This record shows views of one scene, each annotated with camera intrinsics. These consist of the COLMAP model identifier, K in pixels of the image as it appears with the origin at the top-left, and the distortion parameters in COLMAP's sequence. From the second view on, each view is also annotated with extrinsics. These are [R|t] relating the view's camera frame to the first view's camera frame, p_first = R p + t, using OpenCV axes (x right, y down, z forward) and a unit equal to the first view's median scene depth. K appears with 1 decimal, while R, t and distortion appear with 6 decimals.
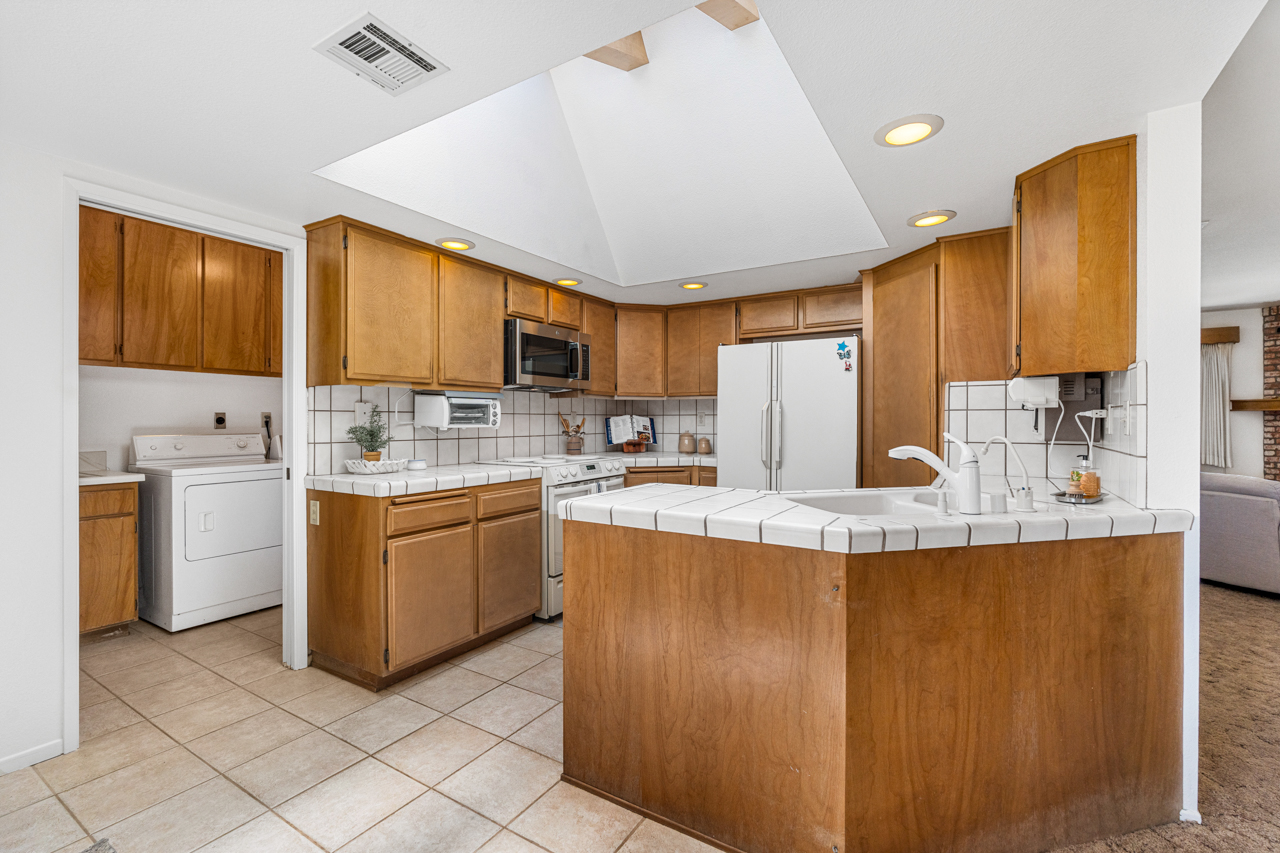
lens RADIAL K [[561.0, 0, 648.0], [0, 561.0, 418.4], [0, 0, 1]] dist [-0.008402, 0.002622]
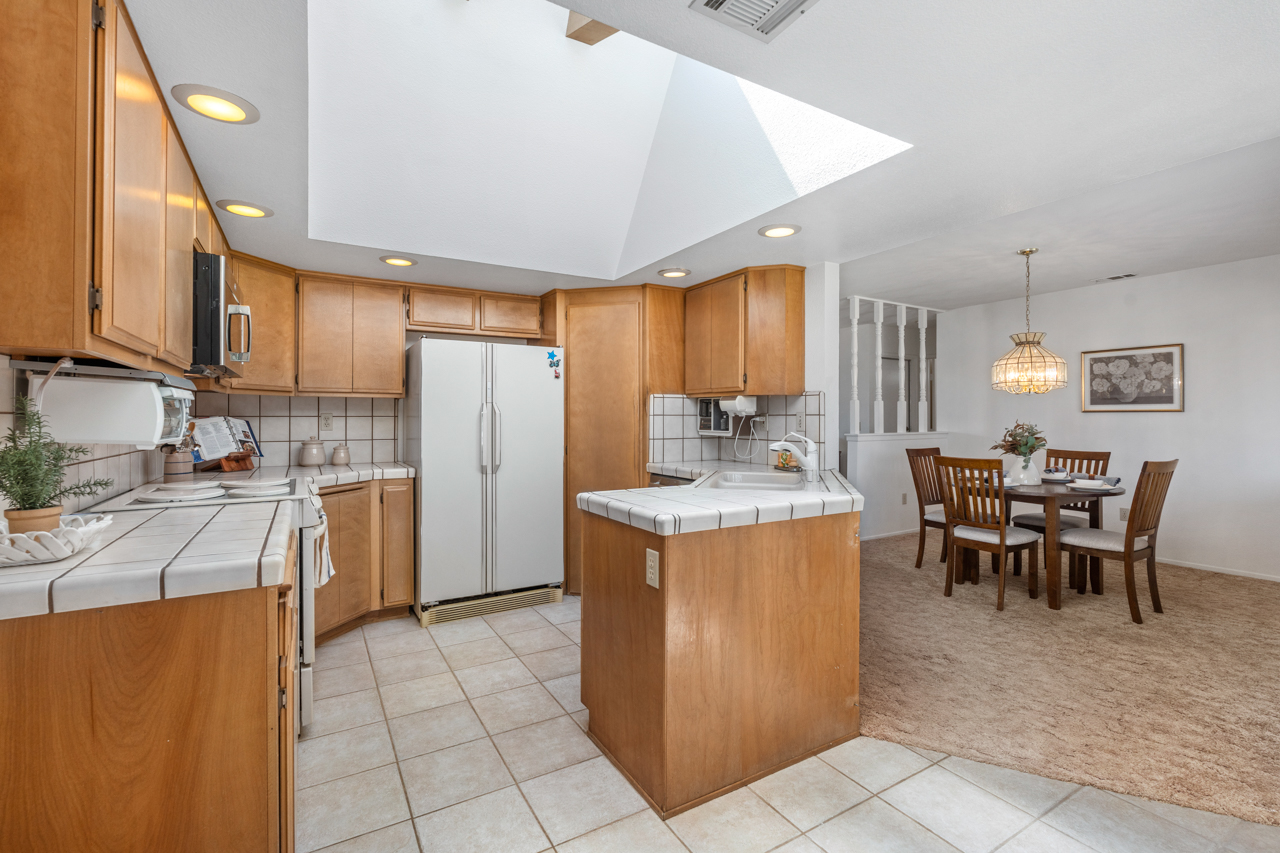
lens RADIAL K [[561.0, 0, 638.4], [0, 561.0, 416.2], [0, 0, 1]] dist [-0.008402, 0.002622]
pose [[0.456017, 0.001672, 0.889970, -0.418453], [-0.001483, 0.999998, -0.001119, -0.006352], [-0.889970, -0.000810, 0.456019, 0.262745]]
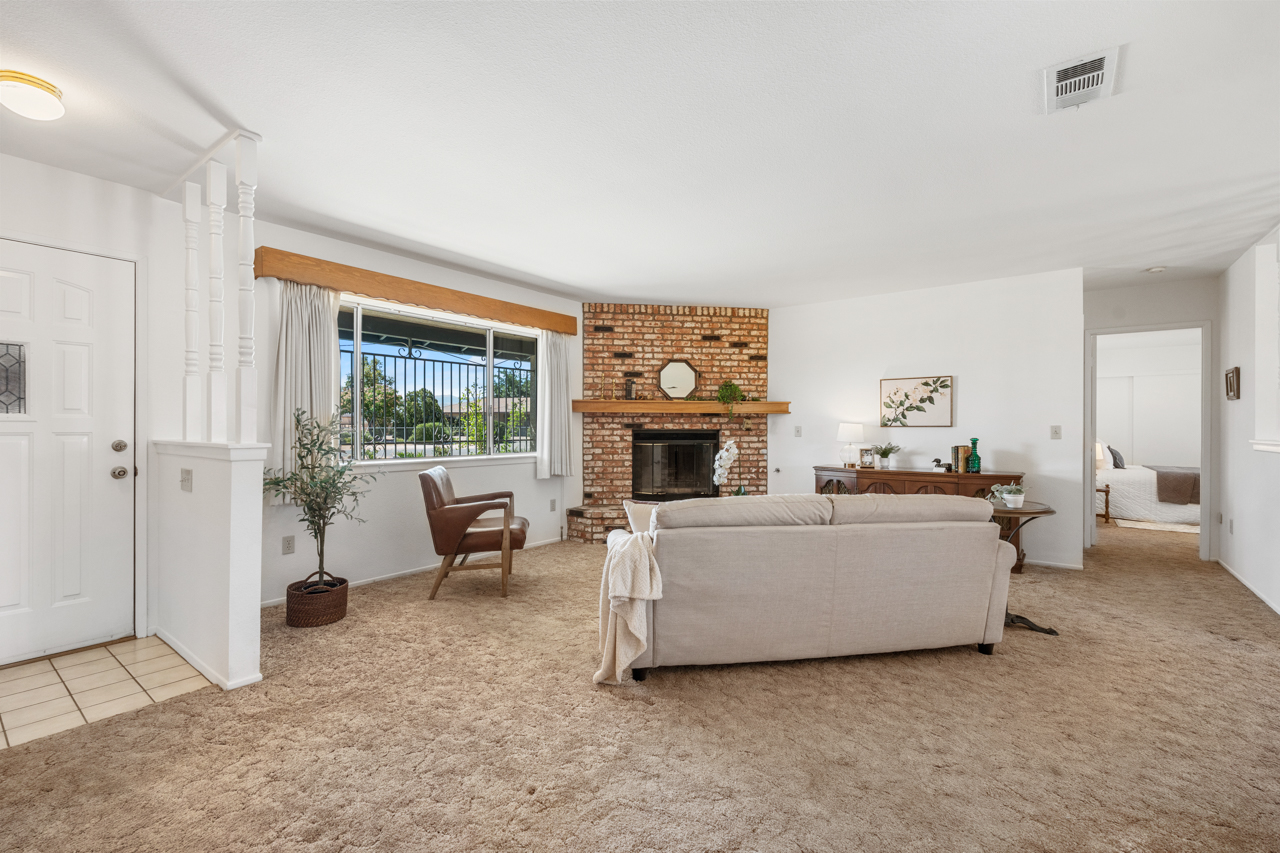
lens RADIAL K [[561.0, 0, 638.4], [0, 561.0, 427.0], [0, 0, 1]] dist [-0.008402, 0.002622]
pose [[0.108515, 0.002635, 0.994091, 0.200479], [-0.004525, 0.999987, -0.002157, 0.013903], [-0.994085, -0.004264, 0.108525, 0.914750]]
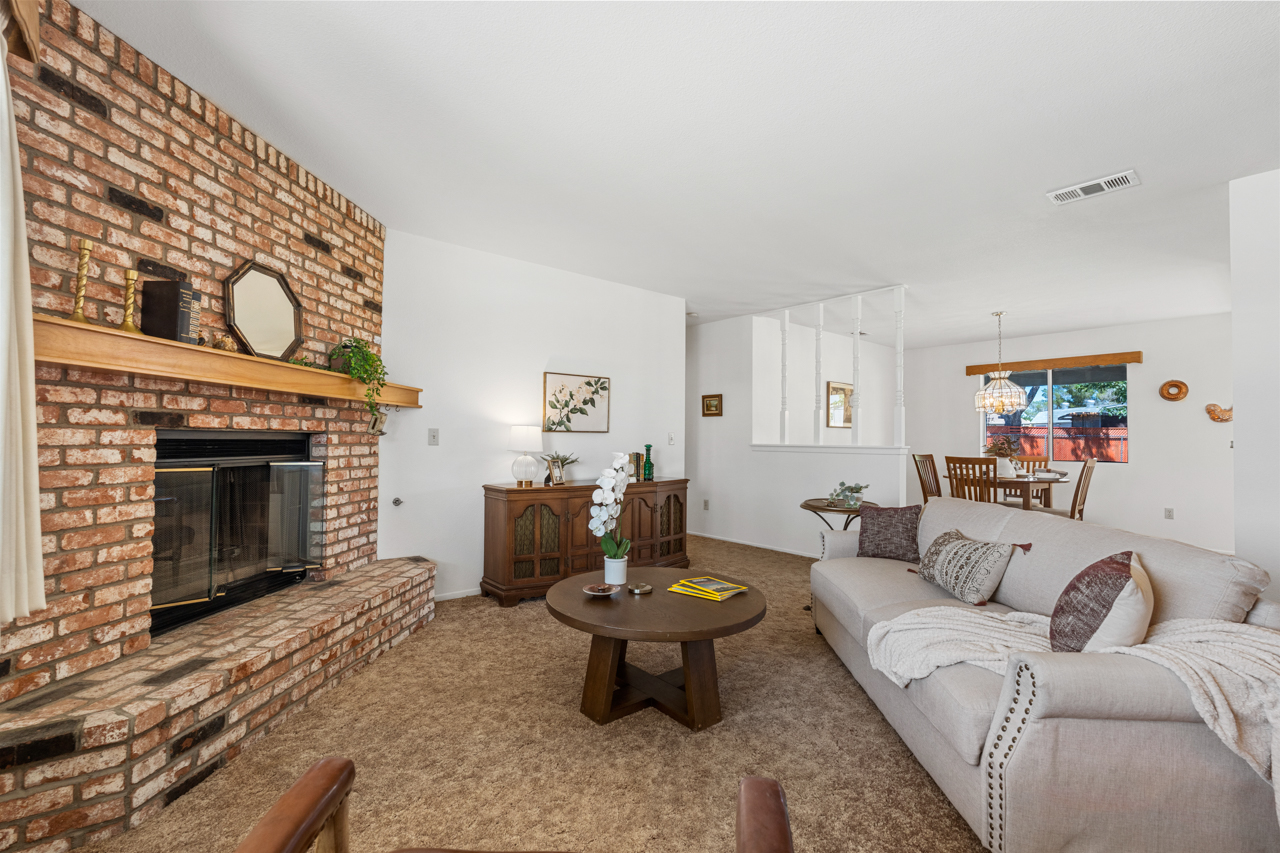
lens RADIAL K [[561.0, 0, 645.6], [0, 561.0, 426.5], [0, 0, 1]] dist [-0.008402, 0.002622]
pose [[-0.949825, 0.000279, 0.312781, 0.849819], [-0.008482, 0.999609, -0.026651, 0.022035], [-0.312666, -0.027967, -0.949451, 1.296235]]
